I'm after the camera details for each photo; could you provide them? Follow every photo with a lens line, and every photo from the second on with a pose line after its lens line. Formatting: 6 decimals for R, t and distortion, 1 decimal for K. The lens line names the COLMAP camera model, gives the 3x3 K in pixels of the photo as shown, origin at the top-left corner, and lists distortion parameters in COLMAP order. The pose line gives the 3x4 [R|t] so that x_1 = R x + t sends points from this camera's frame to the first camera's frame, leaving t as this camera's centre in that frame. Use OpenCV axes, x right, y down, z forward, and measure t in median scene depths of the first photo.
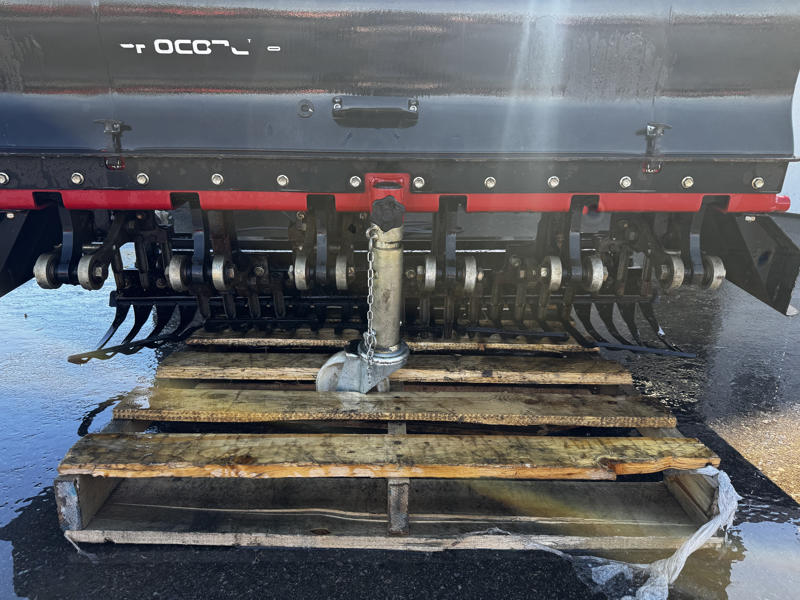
lens RADIAL K [[561.5, 0, 401.2], [0, 561.5, 301.7], [0, 0, 1]] dist [0.011276, -0.017110]
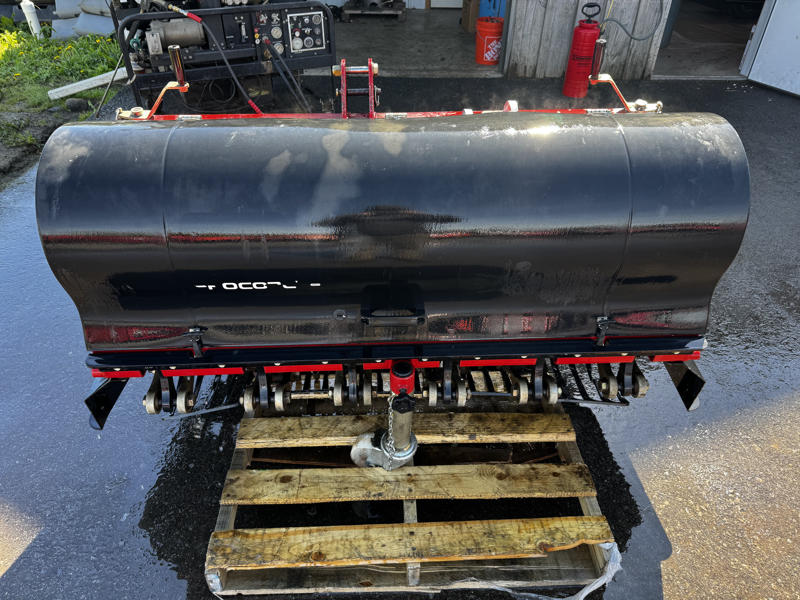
lens RADIAL K [[561.5, 0, 400.4], [0, 561.5, 298.8], [0, 0, 1]] dist [0.011276, -0.017110]
pose [[0.999857, -0.013595, 0.010085, -0.043797], [0.009081, 0.933589, 0.358231, -0.887619], [-0.014285, -0.358088, 0.933579, -0.223525]]
